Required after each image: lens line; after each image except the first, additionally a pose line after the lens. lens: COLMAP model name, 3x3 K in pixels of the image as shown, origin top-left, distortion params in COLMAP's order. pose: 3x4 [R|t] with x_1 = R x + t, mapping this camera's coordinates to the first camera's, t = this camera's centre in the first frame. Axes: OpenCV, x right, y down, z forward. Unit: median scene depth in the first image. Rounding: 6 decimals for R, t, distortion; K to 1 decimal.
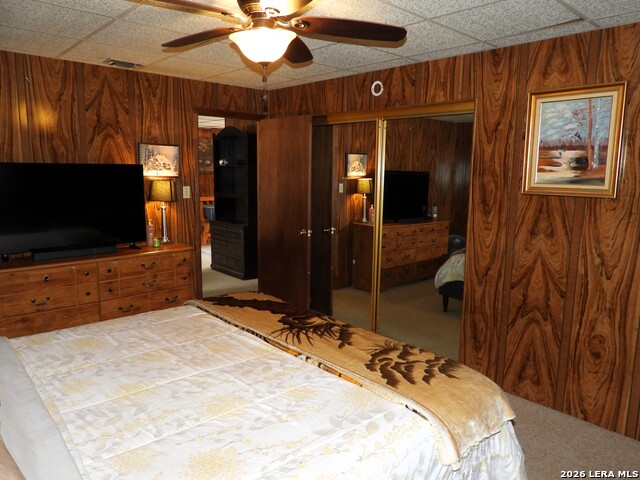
lens RADIAL K [[459.6, 0, 320.4], [0, 459.6, 240.3], [0, 0, 1]] dist [-0.017427, 0.011426]
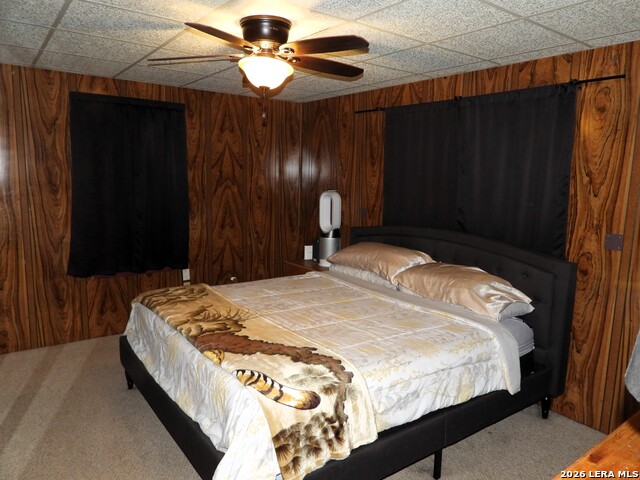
lens RADIAL K [[459.6, 0, 318.9], [0, 459.6, 240.4], [0, 0, 1]] dist [-0.017427, 0.011426]
pose [[-0.992977, -0.052358, 0.106091, -0.309738], [-0.018354, 0.954056, 0.299065, -0.275078], [-0.116876, 0.295018, -0.948317, 1.679667]]
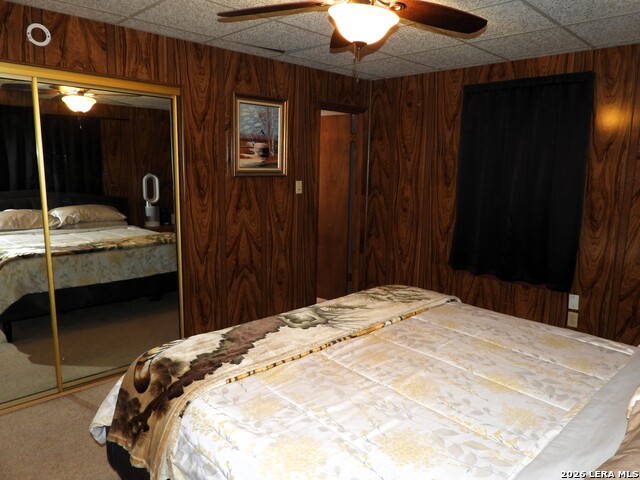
lens RADIAL K [[459.6, 0, 321.3], [0, 459.6, 241.1], [0, 0, 1]] dist [-0.017427, 0.011426]
pose [[-0.034182, -0.174833, 0.984004, -0.833778], [0.138578, 0.974240, 0.177912, -0.126206], [-0.989762, 0.142442, -0.009074, 0.855144]]
